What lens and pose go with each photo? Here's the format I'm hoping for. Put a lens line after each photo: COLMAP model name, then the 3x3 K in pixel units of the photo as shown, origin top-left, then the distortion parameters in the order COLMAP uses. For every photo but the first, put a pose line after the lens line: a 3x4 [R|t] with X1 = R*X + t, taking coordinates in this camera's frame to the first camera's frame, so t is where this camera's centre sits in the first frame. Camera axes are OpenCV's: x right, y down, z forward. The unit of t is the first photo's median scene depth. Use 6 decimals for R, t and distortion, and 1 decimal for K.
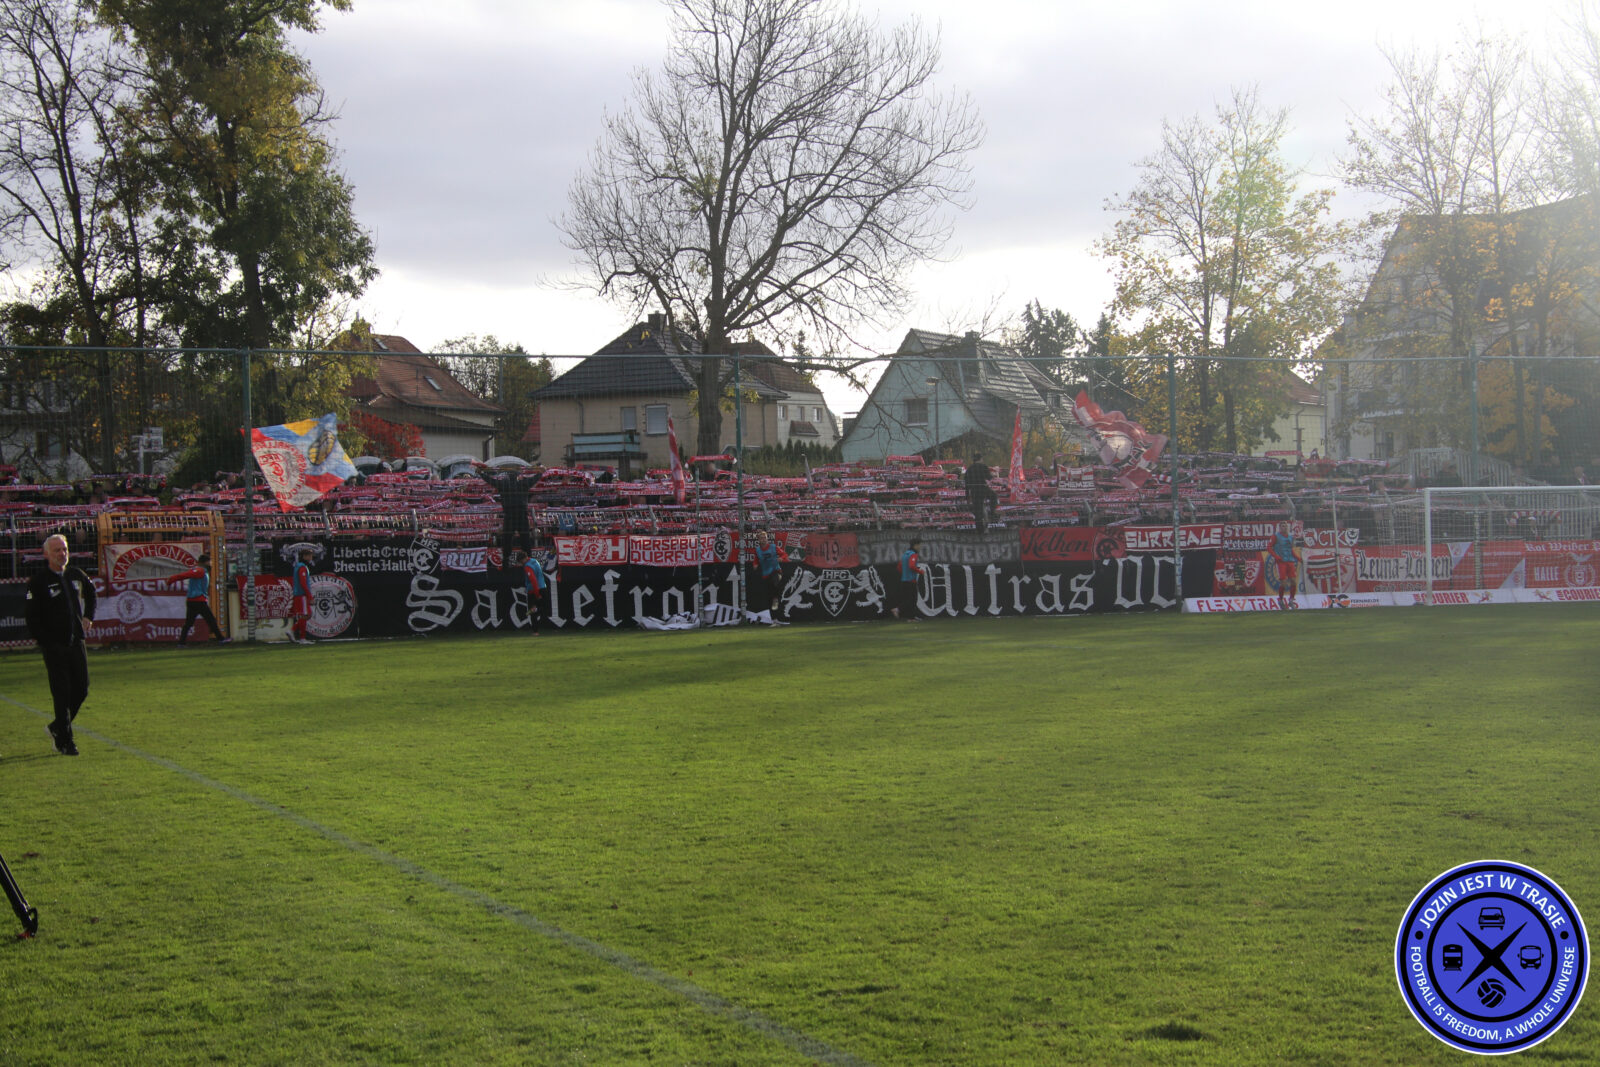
lens RADIAL K [[2439.7, 0, 832.7], [0, 2439.7, 534.0], [0, 0, 1]] dist [0.244031, 0.557393]
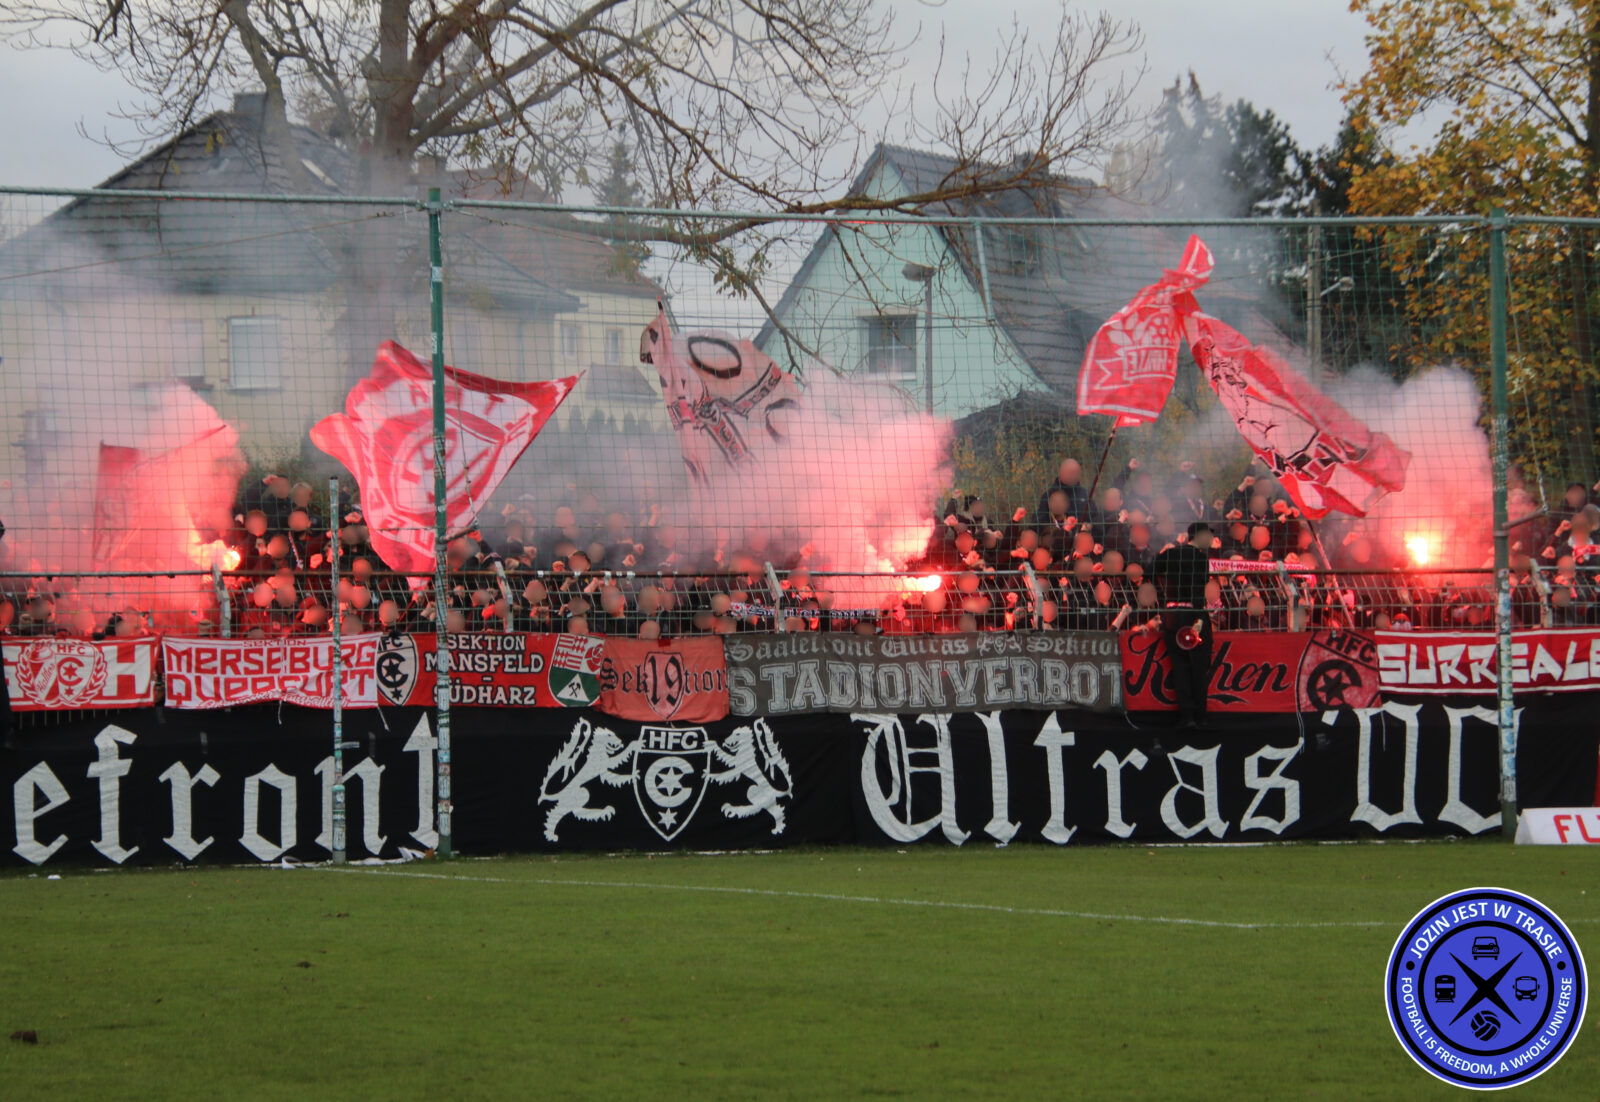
lens RADIAL K [[6526.6, 0, 809.3], [0, 6526.6, 573.6], [0, 0, 1]] dist [1.419760, 6.740870]
pose [[0.999420, 0.015386, 0.030379, -0.009789], [-0.014914, 0.999766, -0.015691, 0.005779], [-0.030614, 0.015229, 0.999415, -0.101713]]
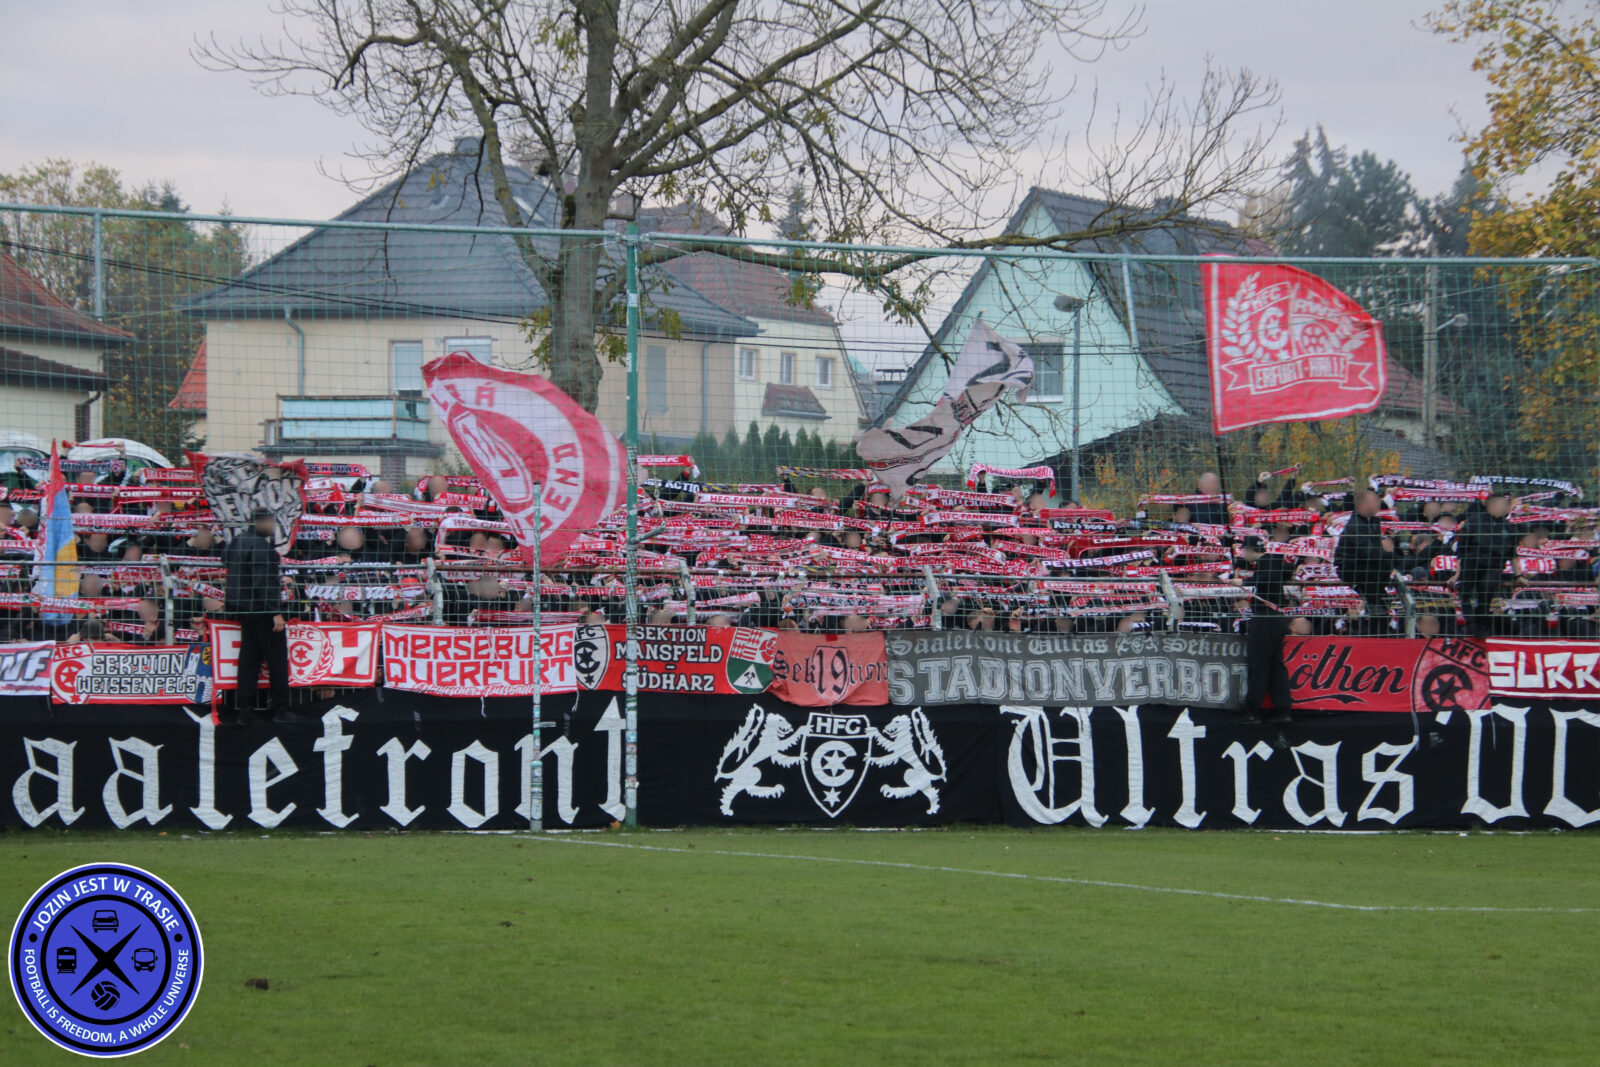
lens RADIAL K [[6005.6, 0, 786.6], [0, 6005.6, 560.3], [0, 0, 1]] dist [1.414441, 1.546113]
pose [[0.999480, 0.032214, -0.001044, -0.008178], [-0.032227, 0.999326, -0.017579, 0.006086], [0.000477, 0.017604, 0.999845, -0.115163]]
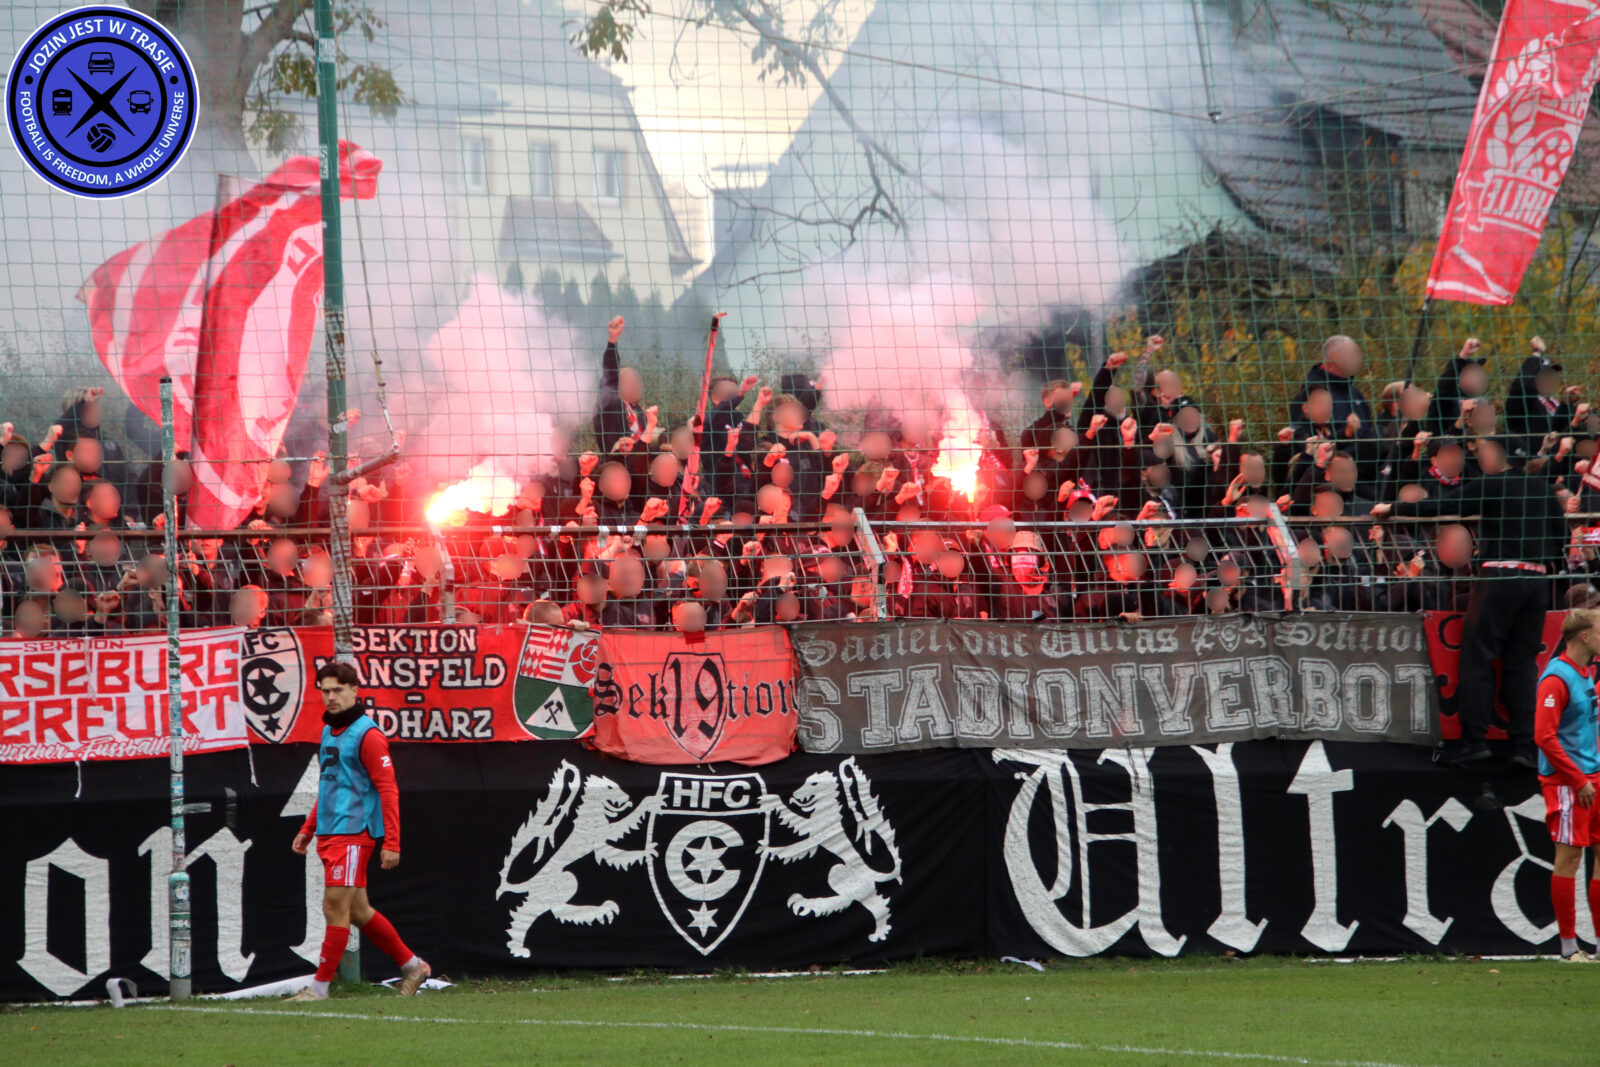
lens RADIAL K [[7258.9, 0, 900.3], [0, 7258.9, 535.1], [0, 0, 1]] dist [1.016880, 6.474156]
pose [[0.999972, 0.006410, 0.003920, 0.018123], [-0.006271, 0.999381, -0.034625, 0.016068], [-0.004140, 0.034599, 0.999393, 0.233517]]
